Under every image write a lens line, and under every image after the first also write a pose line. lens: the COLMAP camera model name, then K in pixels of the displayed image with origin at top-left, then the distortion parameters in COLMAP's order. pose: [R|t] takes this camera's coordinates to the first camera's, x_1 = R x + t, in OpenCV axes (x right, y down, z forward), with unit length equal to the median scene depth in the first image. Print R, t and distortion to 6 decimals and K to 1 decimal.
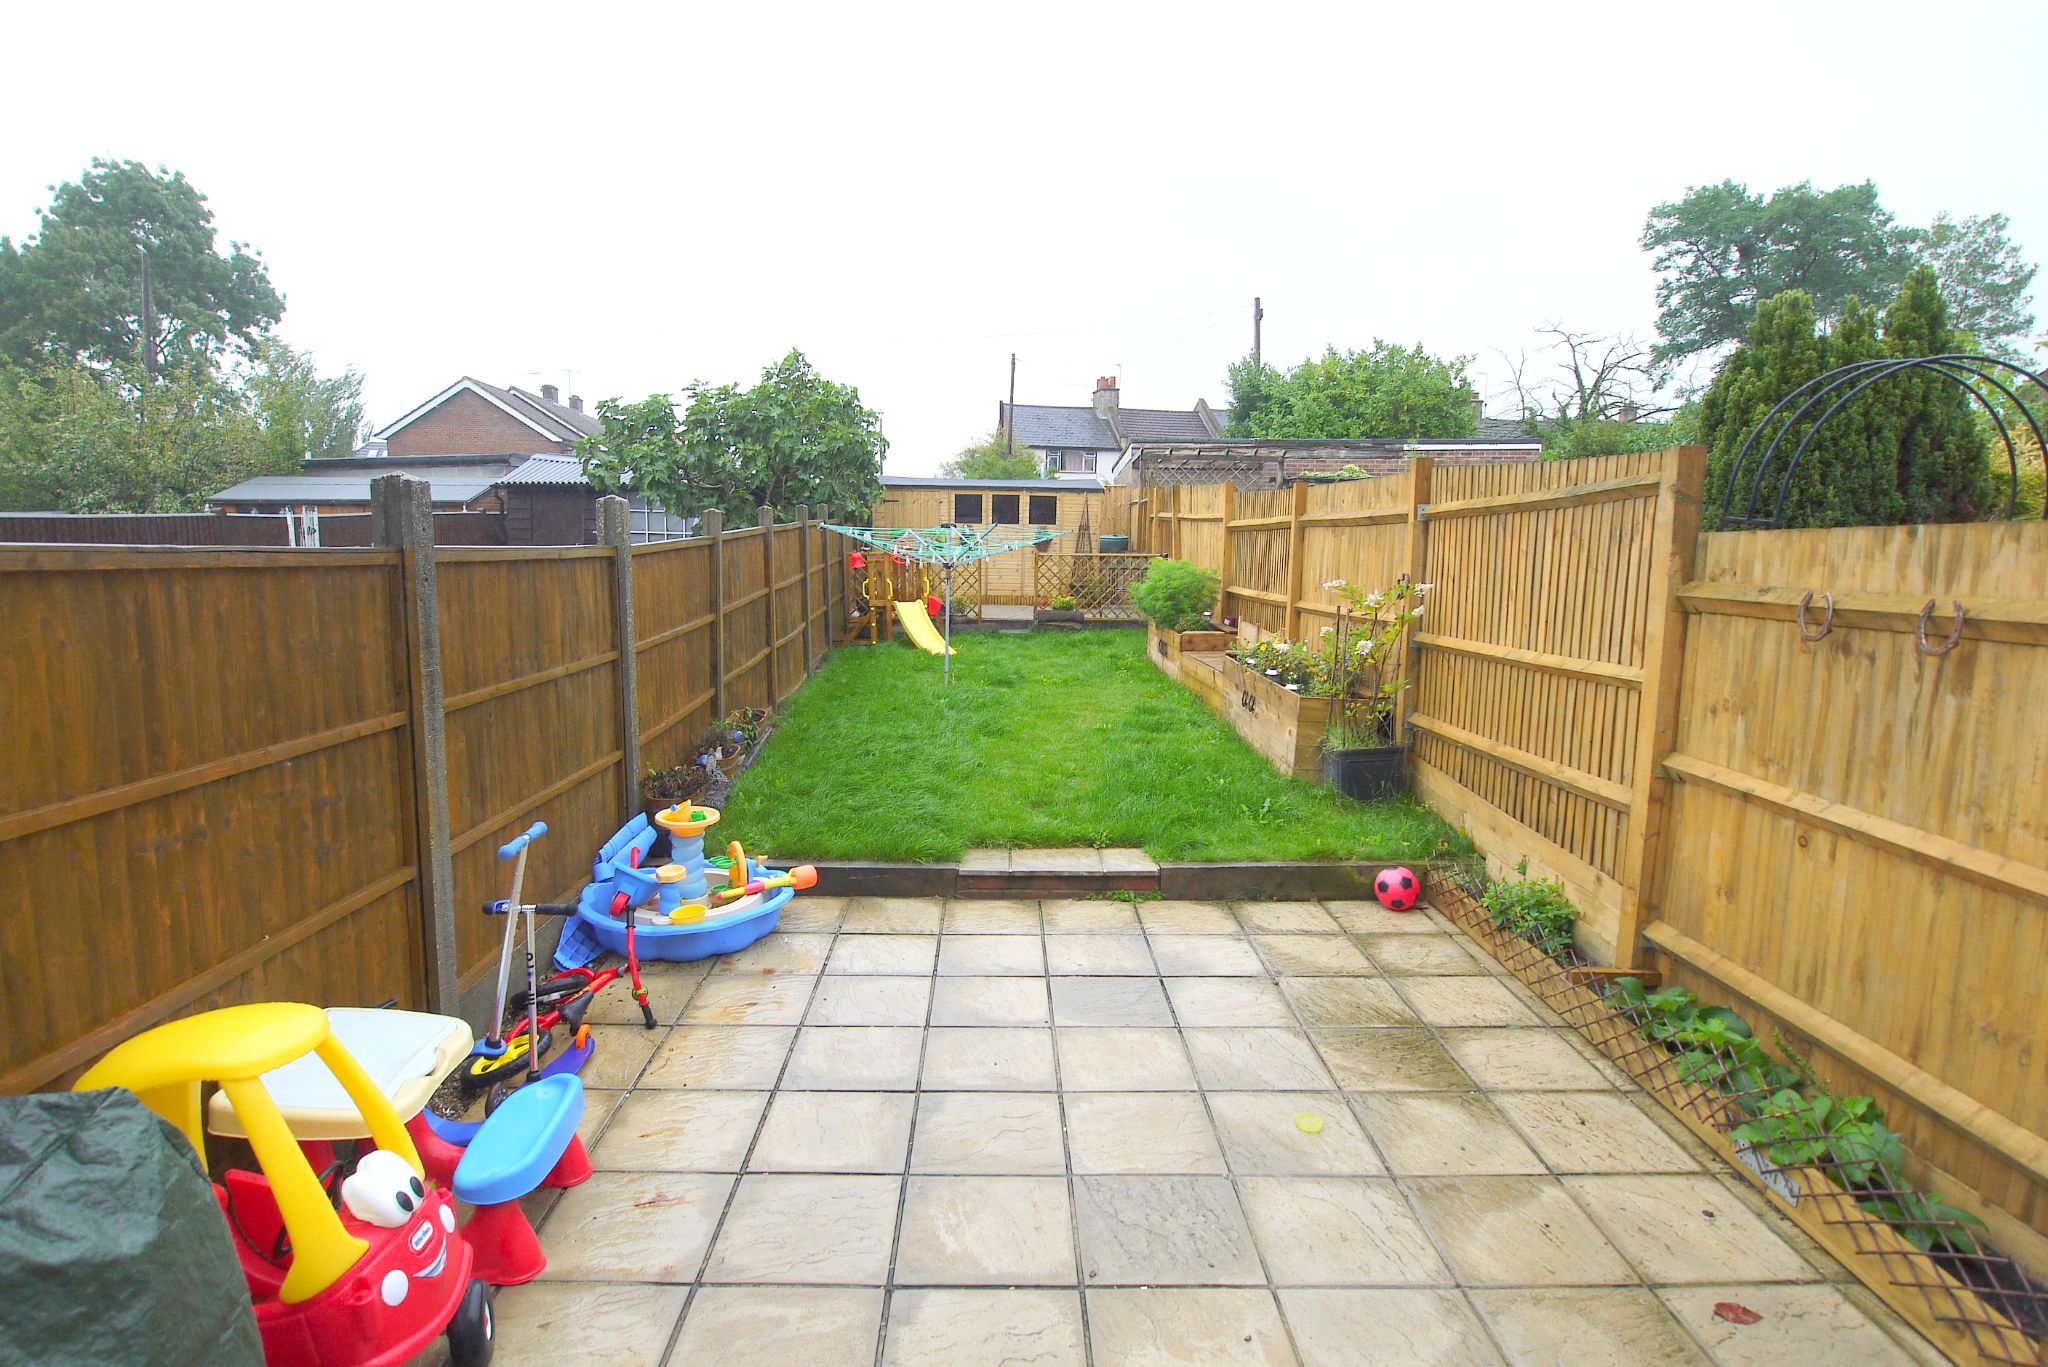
lens RADIAL K [[1079.6, 0, 1005.5], [0, 1079.6, 694.0], [0, 0, 1]] dist [-0.018023, -0.002908]
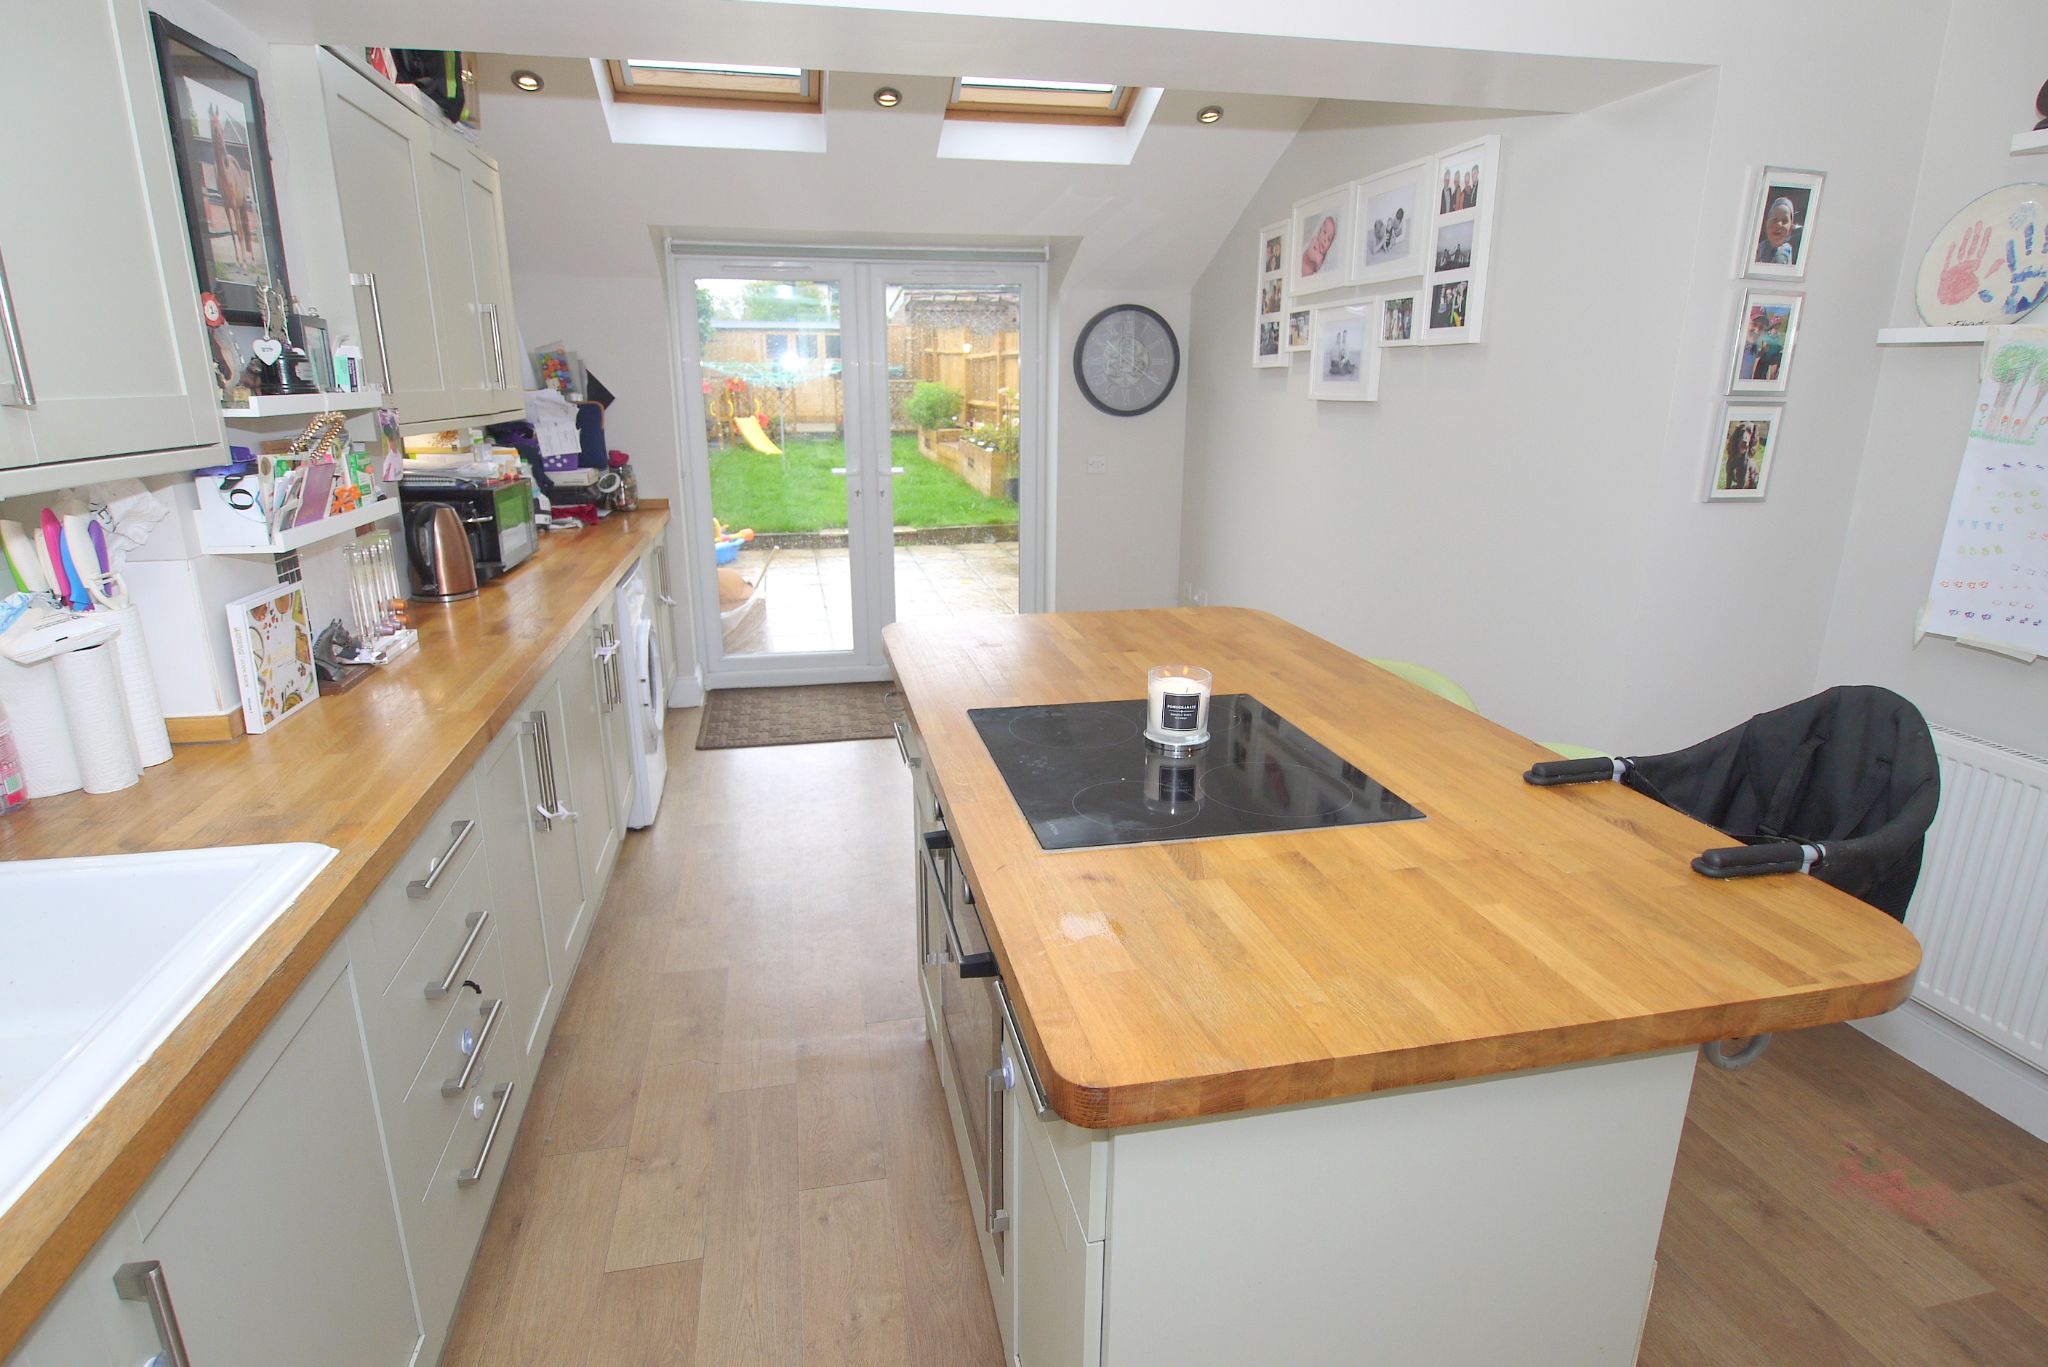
lens RADIAL K [[1079.6, 0, 1005.5], [0, 1079.6, 694.0], [0, 0, 1]] dist [-0.018023, -0.002908]
pose [[0.981225, -0.067537, 0.180653, -0.041680], [0.040191, 0.987723, 0.150958, 0.080432], [-0.188630, -0.140863, 0.971893, -0.526935]]
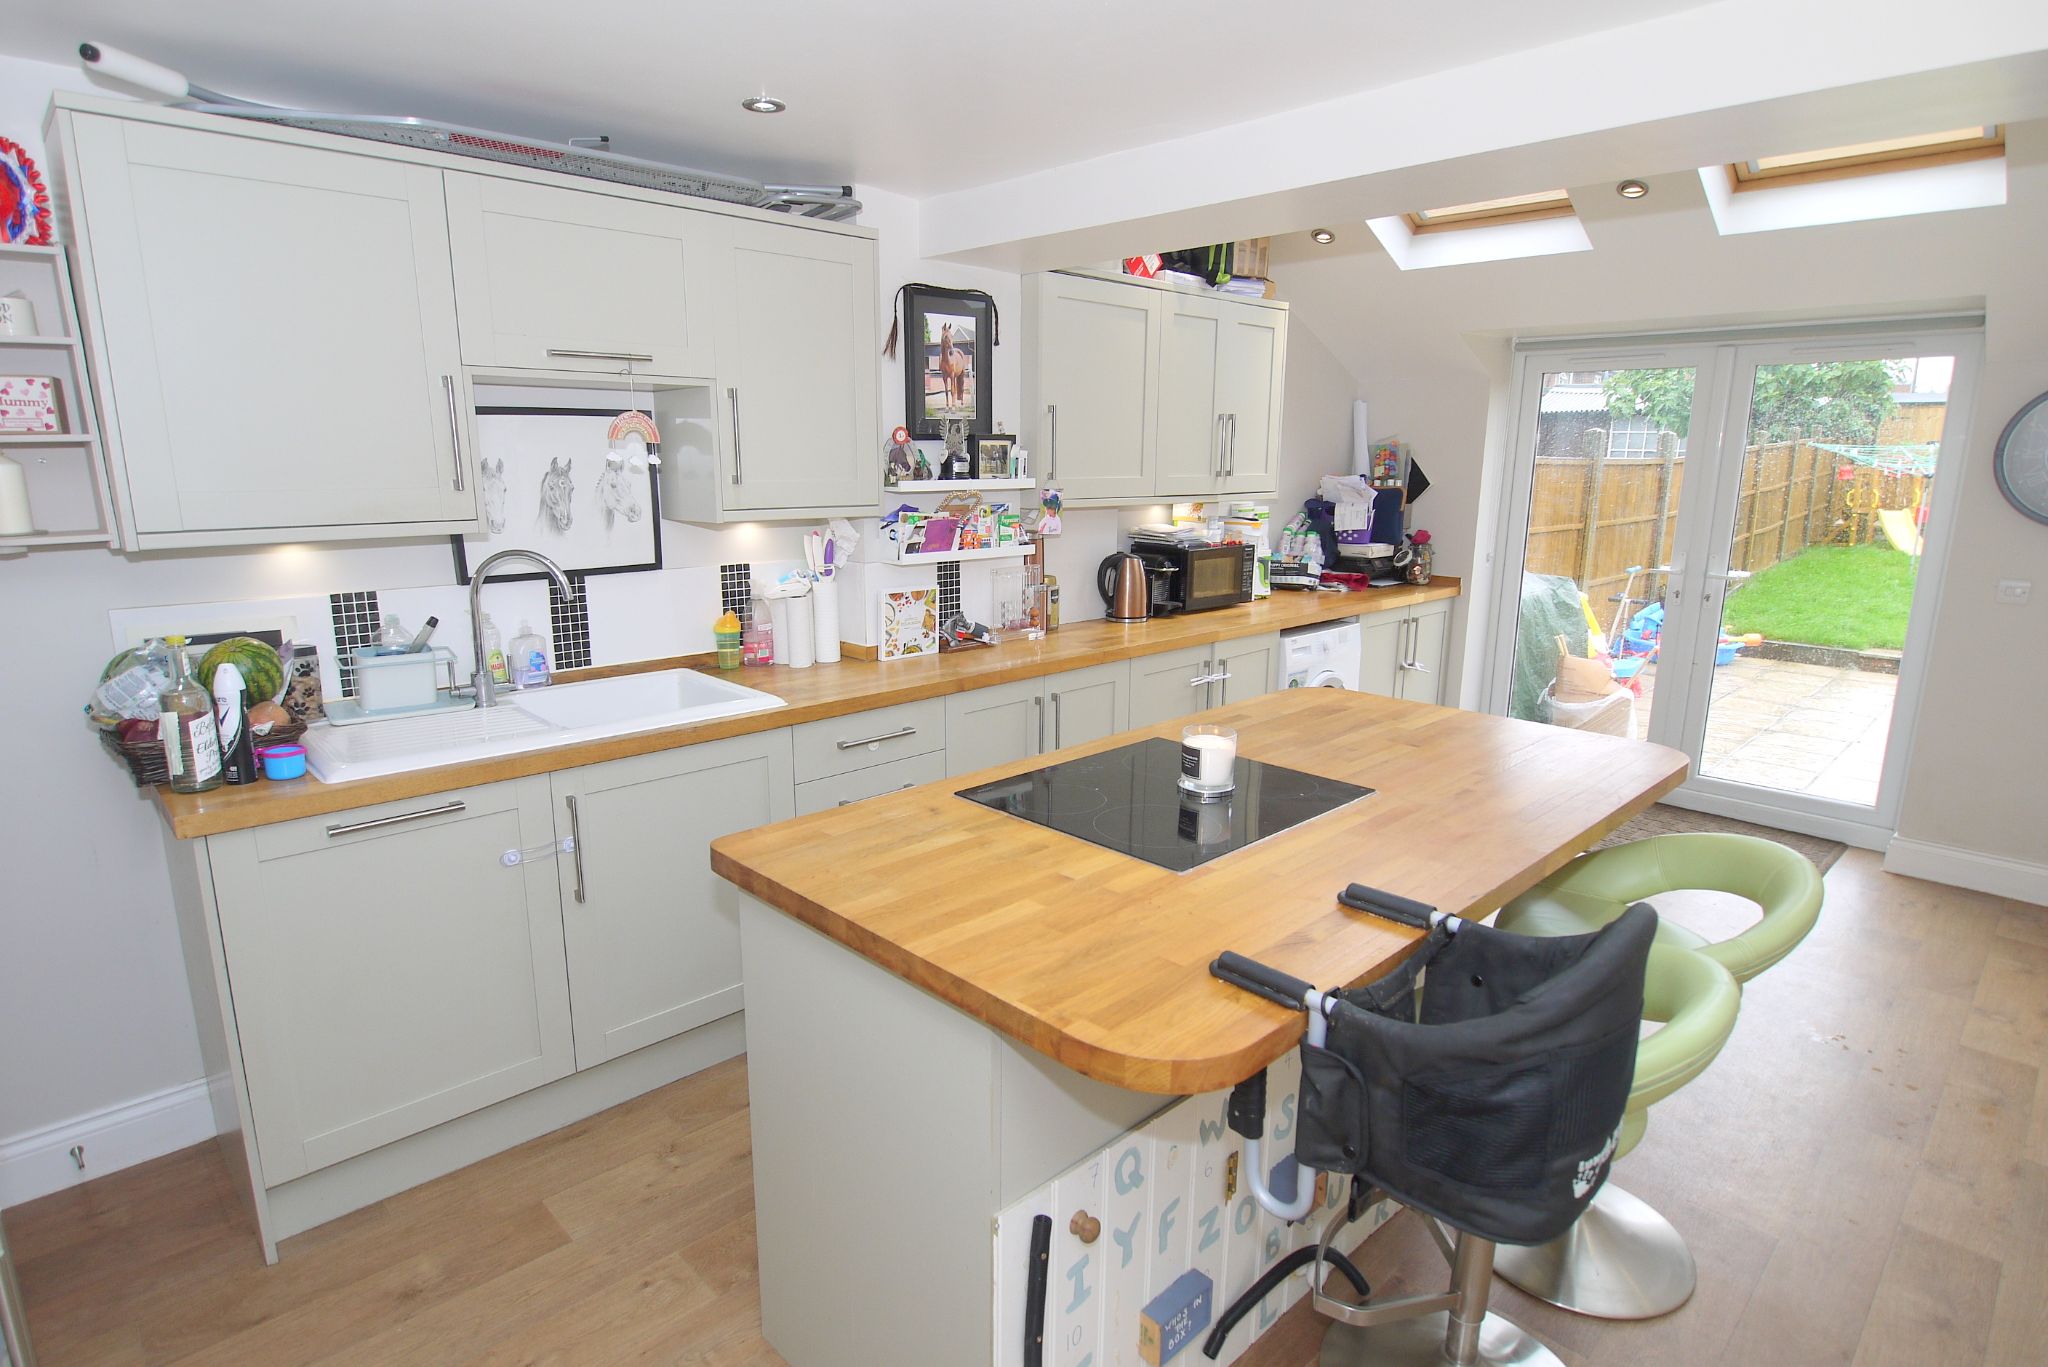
lens RADIAL K [[1079.6, 0, 1005.5], [0, 1079.6, 694.0], [0, 0, 1]] dist [-0.018023, -0.002908]
pose [[0.683558, 0.146252, -0.715094, 0.115733], [-0.093335, 0.989191, 0.113091, 0.078175], [0.723904, -0.010561, 0.689820, -0.531249]]
